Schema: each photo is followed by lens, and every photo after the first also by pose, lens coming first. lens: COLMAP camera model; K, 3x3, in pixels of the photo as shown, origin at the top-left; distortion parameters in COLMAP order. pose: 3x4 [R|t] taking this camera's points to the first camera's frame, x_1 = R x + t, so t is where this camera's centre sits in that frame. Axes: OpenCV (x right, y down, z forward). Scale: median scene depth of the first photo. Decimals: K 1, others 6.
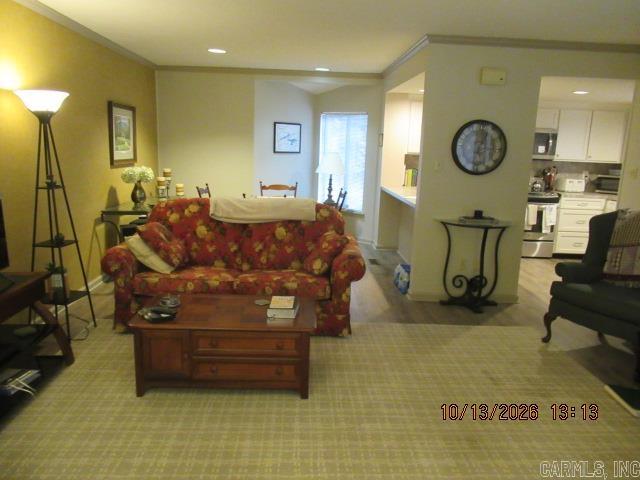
lens RADIAL K [[496.5, 0, 320.0], [0, 496.5, 240.0], [0, 0, 1]] dist [-0.001543, -0.001233]
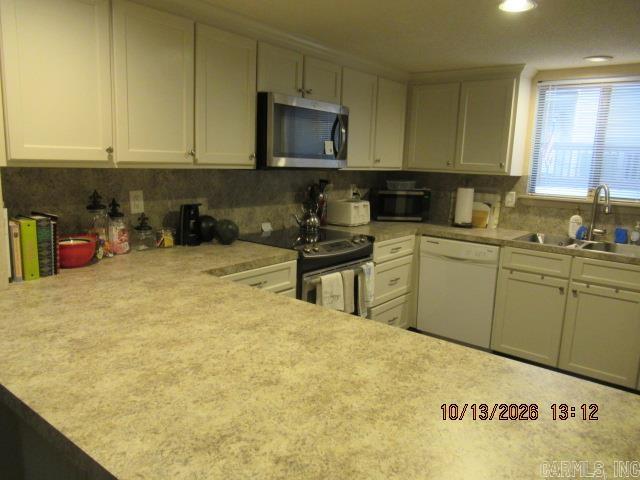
lens RADIAL K [[476.9, 0, 320.0], [0, 476.9, 240.0], [0, 0, 1]] dist [-0.001455, -0.001092]
pose [[0.650287, -0.143950, 0.745925, 0.085094], [0.132339, 0.988336, 0.075359, -0.126172], [-0.748073, 0.049710, 0.661752, 0.684307]]
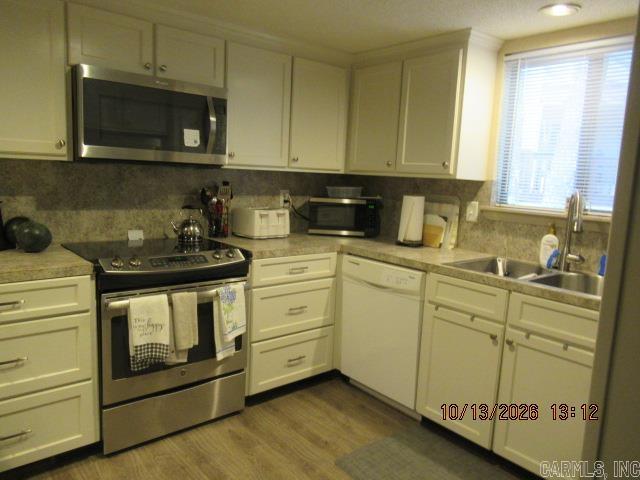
lens RADIAL K [[476.9, 0, 320.0], [0, 476.9, 240.0], [0, 0, 1]] dist [-0.001455, -0.001092]
pose [[0.790783, -0.088460, 0.605671, 0.285406], [0.101036, 0.994793, 0.013375, -0.096193], [-0.603701, 0.050618, 0.795603, 0.630735]]
